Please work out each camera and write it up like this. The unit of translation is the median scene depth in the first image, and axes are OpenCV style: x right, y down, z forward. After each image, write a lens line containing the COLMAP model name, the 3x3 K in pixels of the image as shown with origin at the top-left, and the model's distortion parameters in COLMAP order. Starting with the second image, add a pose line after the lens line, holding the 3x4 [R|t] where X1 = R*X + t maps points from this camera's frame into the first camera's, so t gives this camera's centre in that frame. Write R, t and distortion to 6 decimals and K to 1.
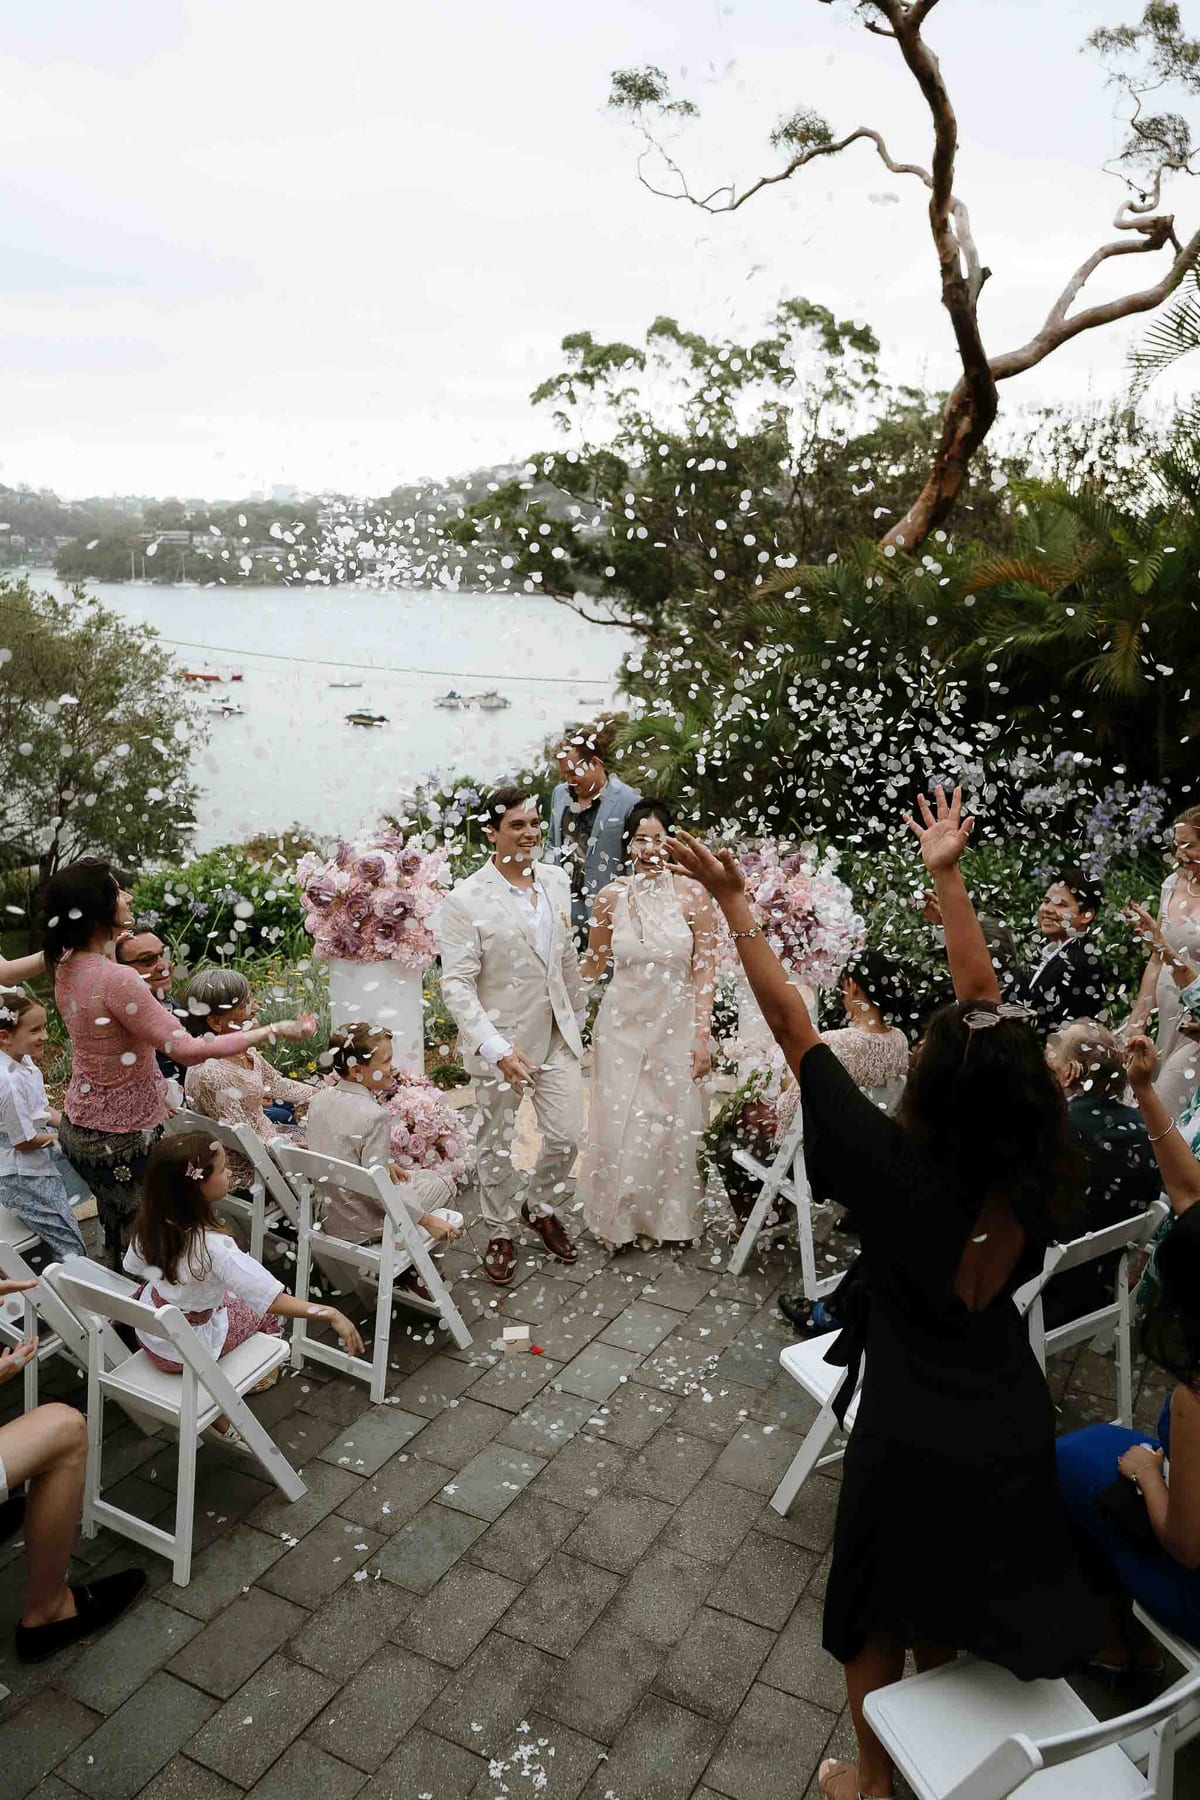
lens RADIAL K [[1347.4, 0, 600.0], [0, 1347.4, 900.0], [0, 0, 1]] dist [-0.023271, 0.011622]
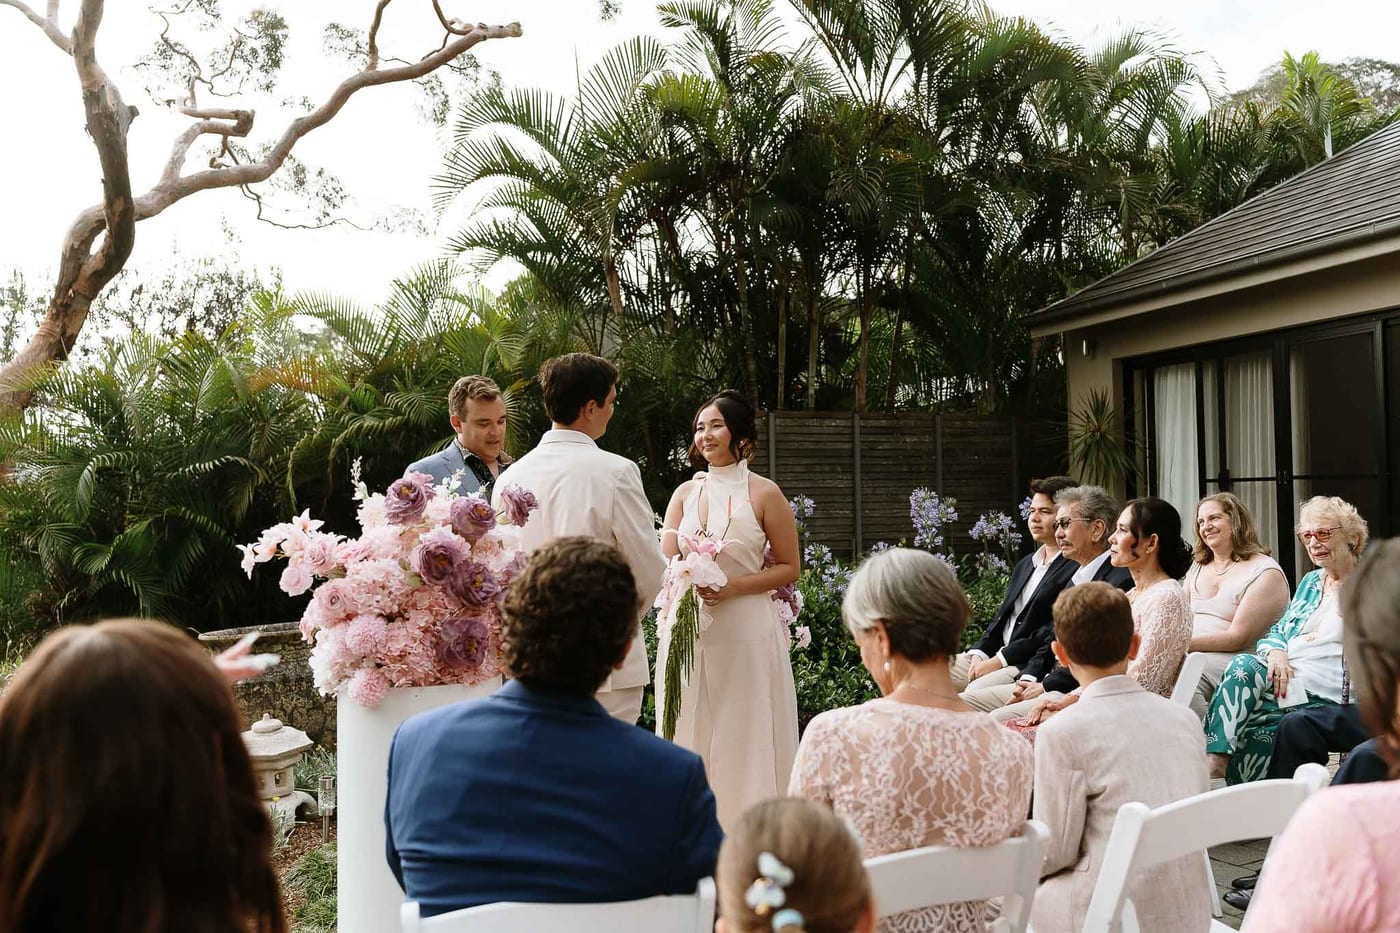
lens RADIAL K [[1209.2, 0, 700.0], [0, 1209.2, 466.5], [0, 0, 1]] dist [-0.006049, -0.003549]
pose [[0.556094, 0.000425, 0.831119, -0.208639], [0.230871, 0.960565, -0.154965, 0.021676], [-0.798410, 0.278057, 0.534066, 0.237571]]
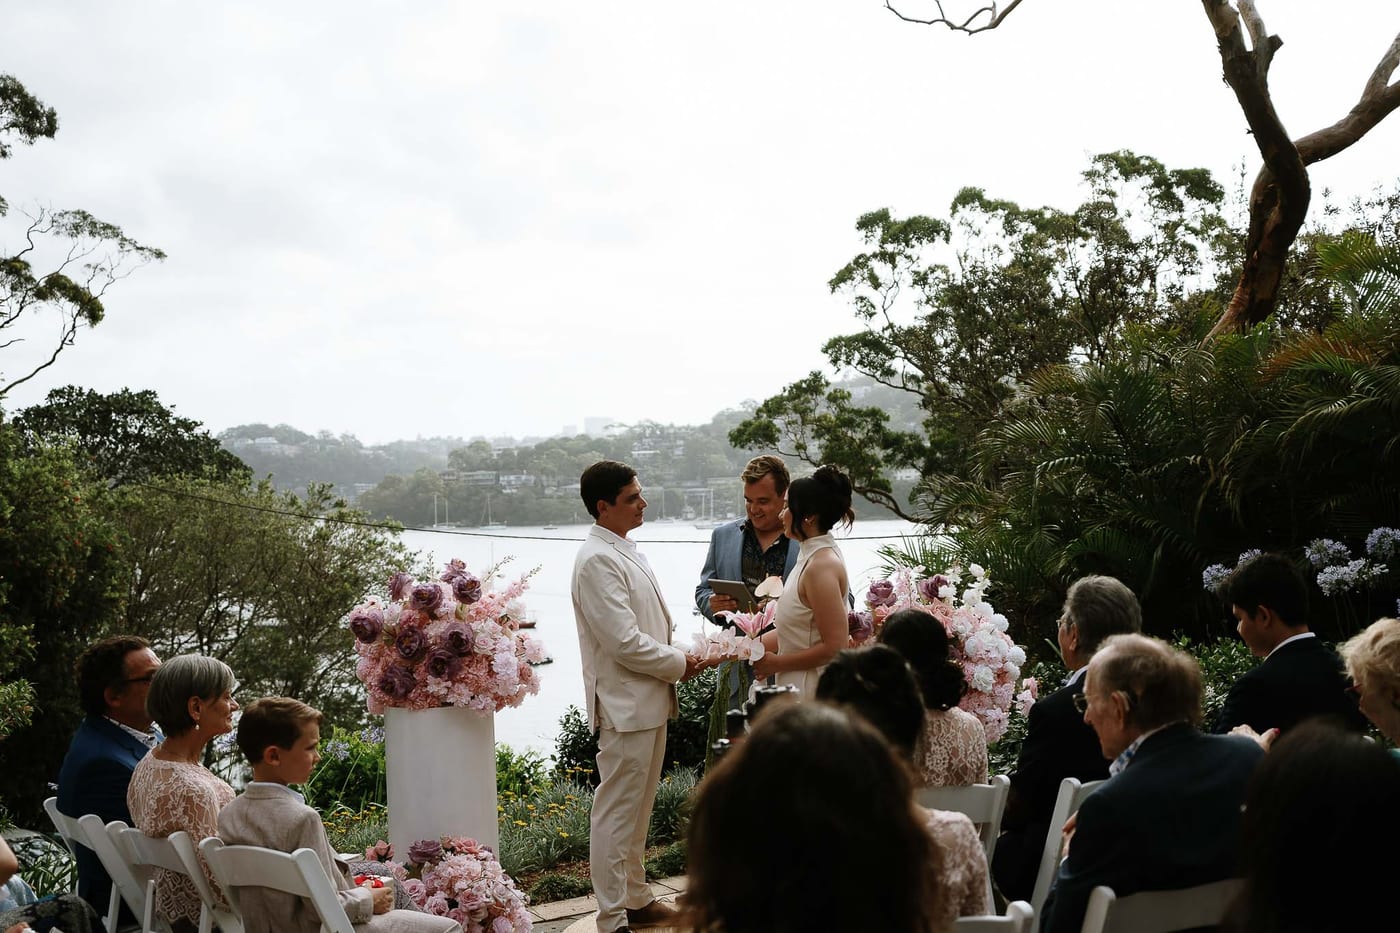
lens RADIAL K [[1558.8, 0, 701.4], [0, 1558.8, 474.4], [0, 0, 1]] dist [0.106598, -0.000985]
pose [[0.986495, -0.051132, -0.155607, 0.062197], [0.010279, 0.967479, -0.252742, 0.058546], [0.163470, 0.247729, 0.954939, 0.016101]]
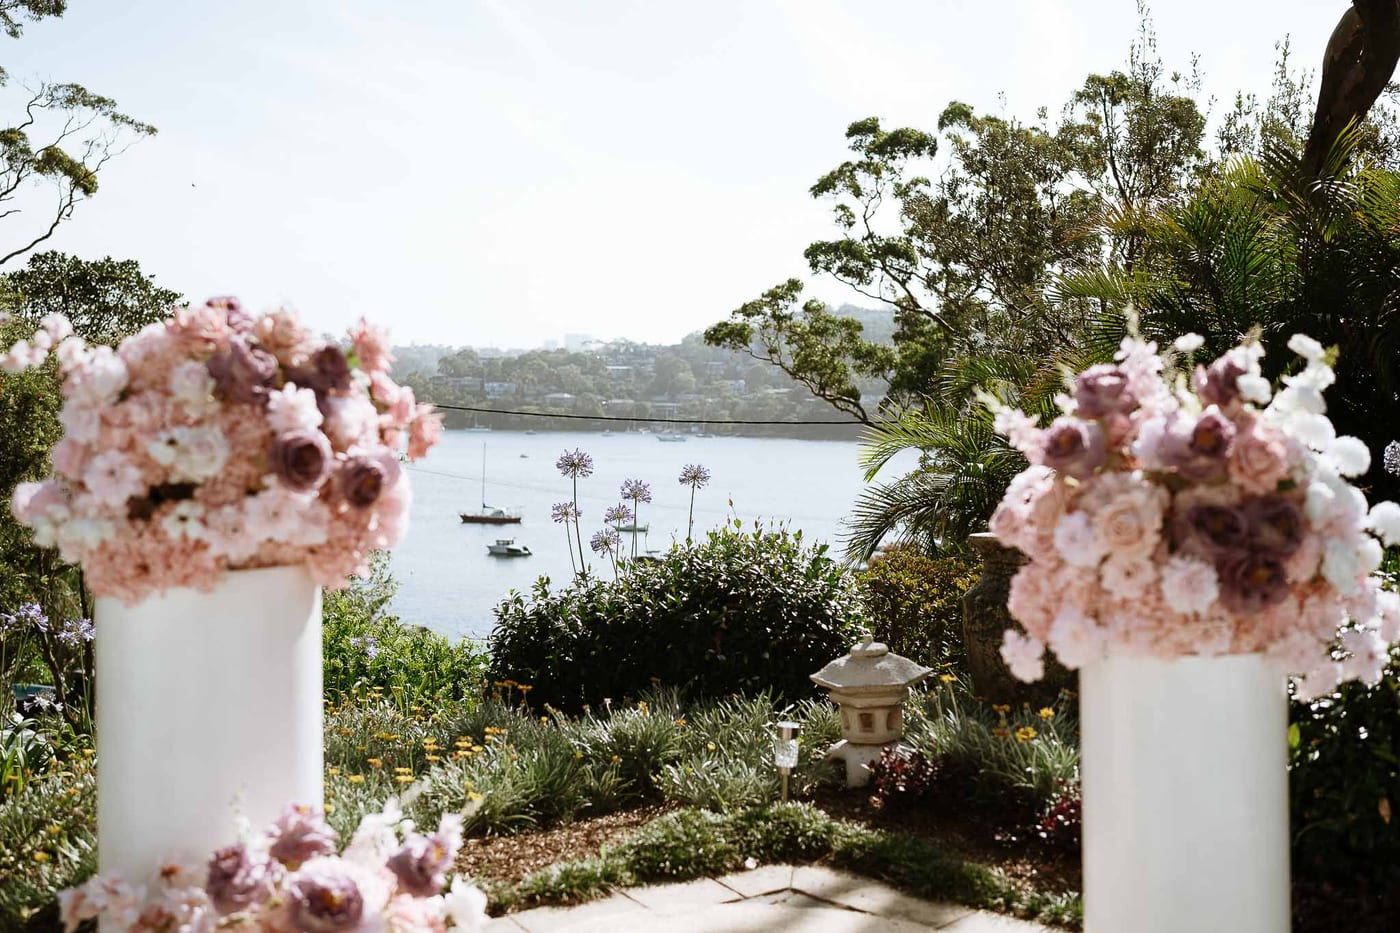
lens RADIAL K [[1432.6, 0, 700.0], [0, 1432.6, 466.5], [0, 0, 1]] dist [-0.039714, 0.159571]
pose [[0.990879, 0.006267, -0.134611, 0.018654], [-0.033599, 0.978860, -0.201752, 0.036420], [0.130501, 0.204434, 0.970142, 0.223153]]
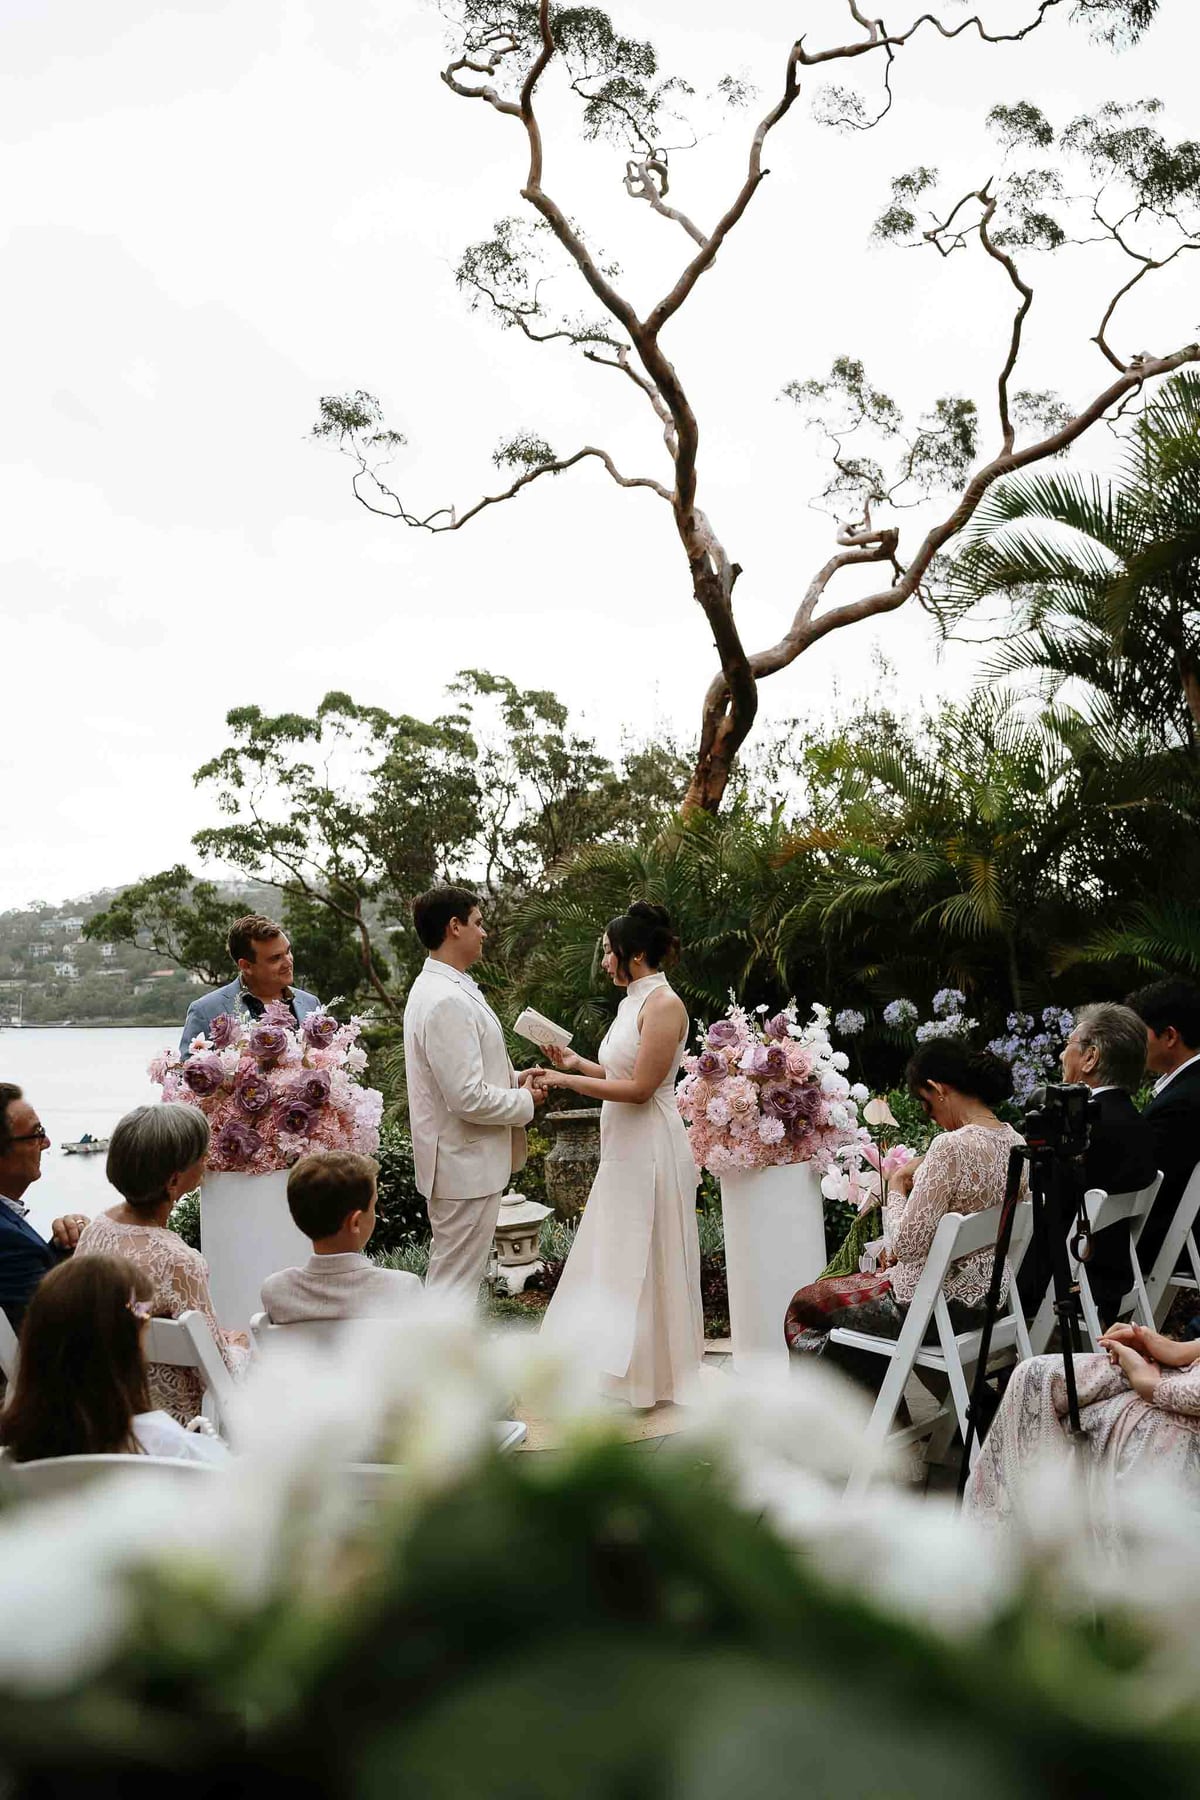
lens RADIAL K [[1511.6, 0, 595.9], [0, 1511.6, 920.1], [0, 0, 1]] dist [-0.015305, 0.004240]
pose [[0.972925, -0.038686, 0.227859, -0.067524], [0.100856, 0.958134, -0.267968, 0.057837], [-0.207953, 0.283694, 0.936095, 0.057940]]
